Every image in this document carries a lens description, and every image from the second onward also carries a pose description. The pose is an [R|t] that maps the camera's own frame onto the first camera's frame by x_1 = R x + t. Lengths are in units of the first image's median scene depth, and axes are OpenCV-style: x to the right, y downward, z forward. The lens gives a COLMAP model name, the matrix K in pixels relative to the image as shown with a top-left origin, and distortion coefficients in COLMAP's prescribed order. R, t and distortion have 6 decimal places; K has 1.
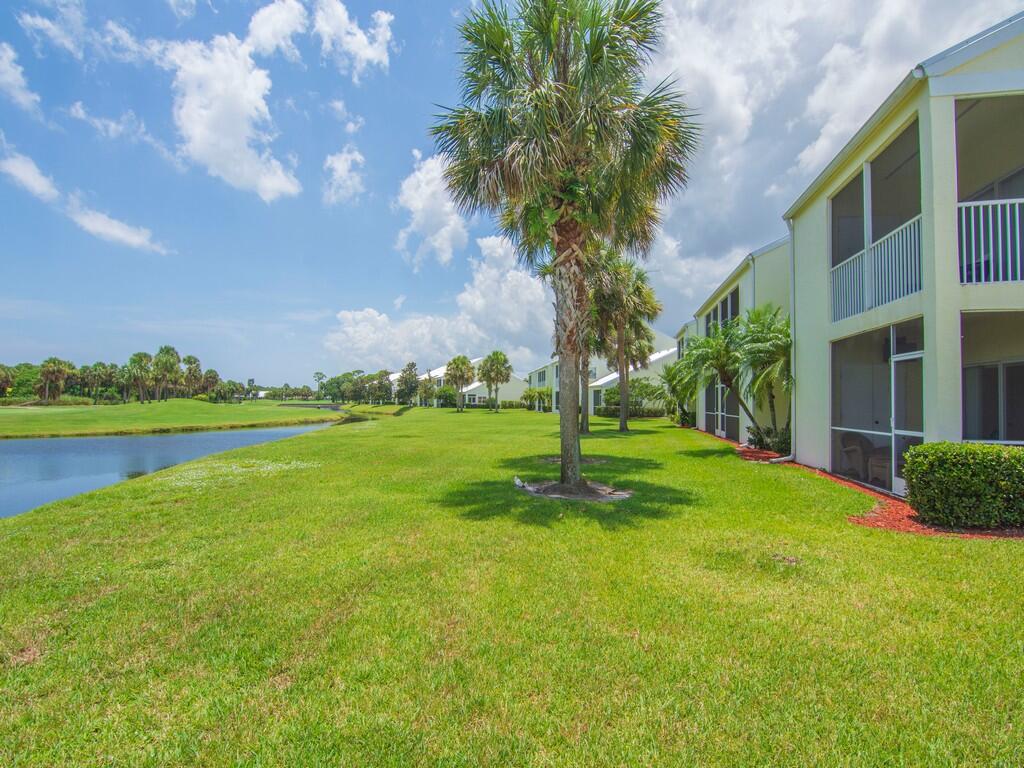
lens RADIAL K [[496.6, 0, 509.7], [0, 496.6, 390.9], [0, 0, 1]] dist [0.000471, -0.011844]
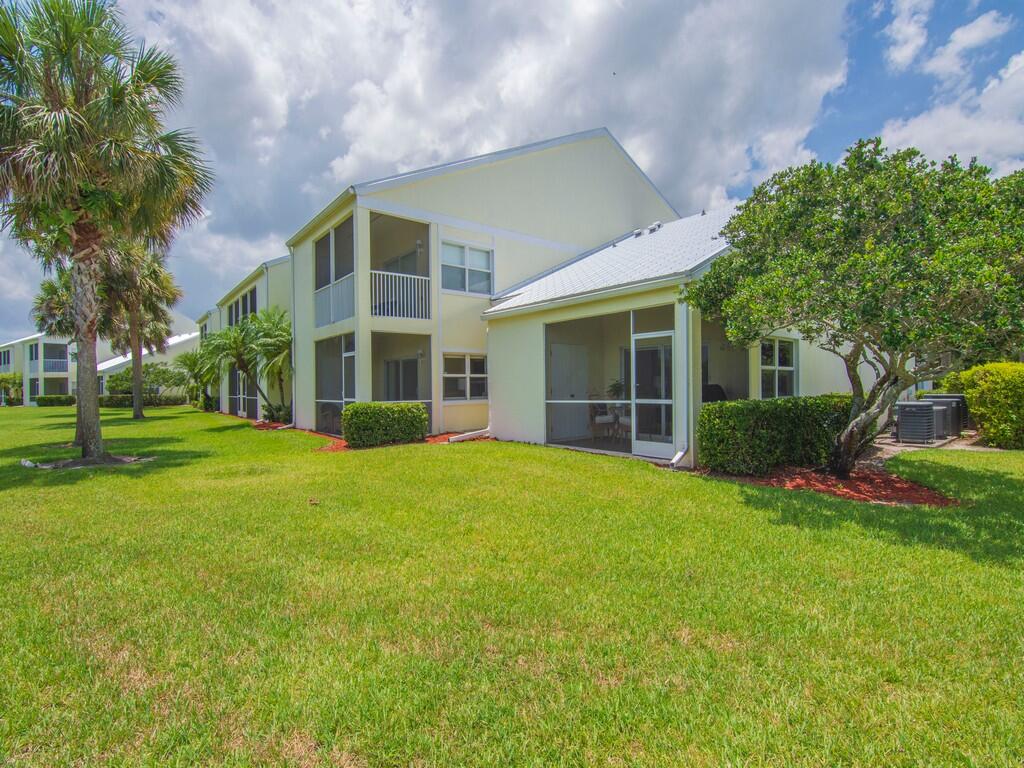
lens RADIAL K [[496.9, 0, 512.0], [0, 496.9, 384.0], [0, 0, 1]] dist [-0.021382, -0.000360]
pose [[0.631719, -0.012893, 0.775090, -0.093880], [0.002691, 0.999892, 0.014440, 0.005246], [-0.775192, -0.007036, 0.631686, -0.305272]]
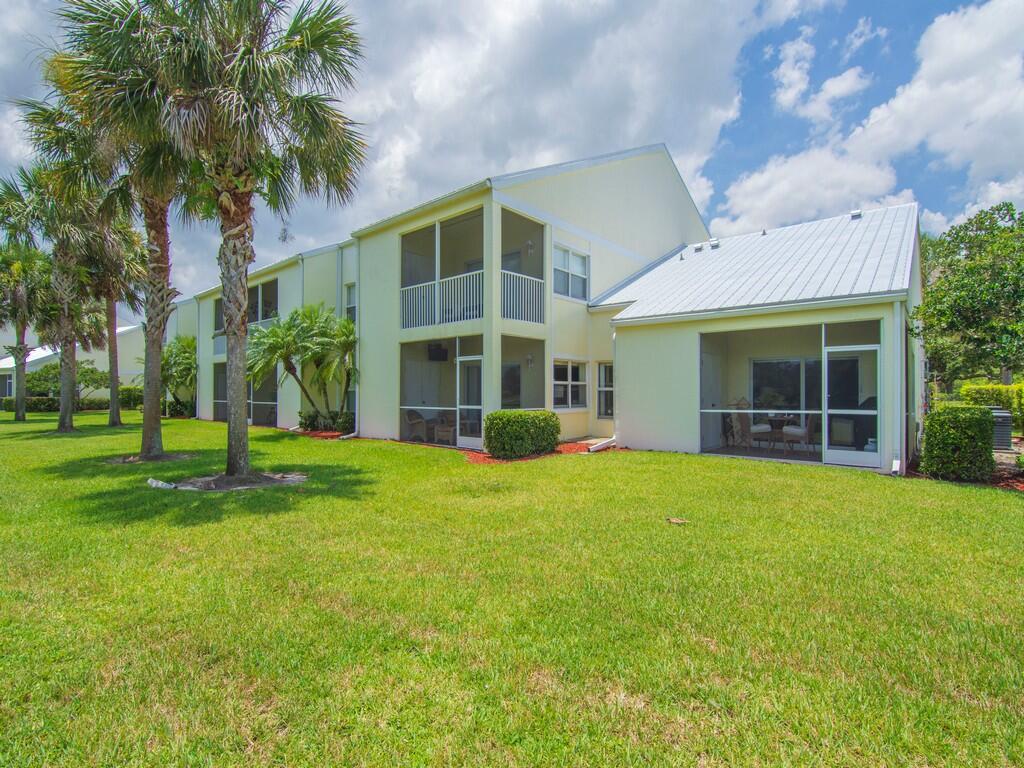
lens RADIAL K [[496.6, 0, 509.7], [0, 496.6, 390.9], [0, 0, 1]] dist [0.000471, -0.011844]
pose [[0.491429, -0.004343, 0.870907, -0.312219], [-0.014156, 0.999816, 0.012974, 0.007146], [-0.870803, -0.018704, 0.491277, 0.070096]]
